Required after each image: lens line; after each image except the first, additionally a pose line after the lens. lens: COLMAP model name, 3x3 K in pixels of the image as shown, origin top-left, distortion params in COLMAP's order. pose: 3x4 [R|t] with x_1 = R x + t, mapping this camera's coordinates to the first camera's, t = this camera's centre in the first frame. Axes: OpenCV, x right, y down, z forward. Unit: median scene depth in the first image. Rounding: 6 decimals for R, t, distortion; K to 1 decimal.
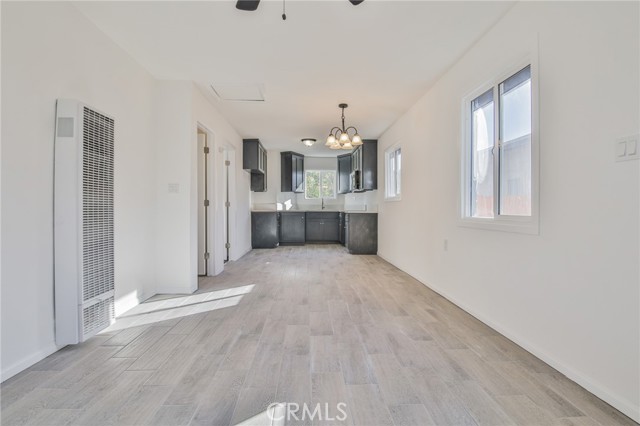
lens RADIAL K [[297.4, 0, 317.8], [0, 297.4, 210.3], [0, 0, 1]] dist [0.002643, 0.000137]
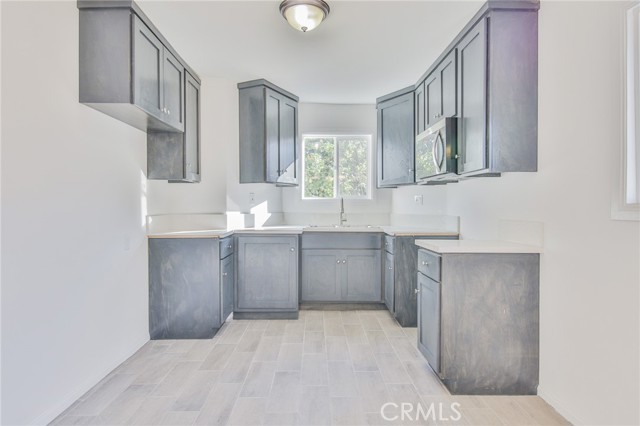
lens RADIAL K [[359.6, 0, 321.2], [0, 359.6, 211.4], [0, 0, 1]] dist [0.006540, 0.001664]
pose [[0.999903, 0.000113, -0.013939, -0.006798], [-0.000076, 0.999996, 0.002664, -0.025450], [0.013939, -0.002663, 0.999899, 0.514901]]
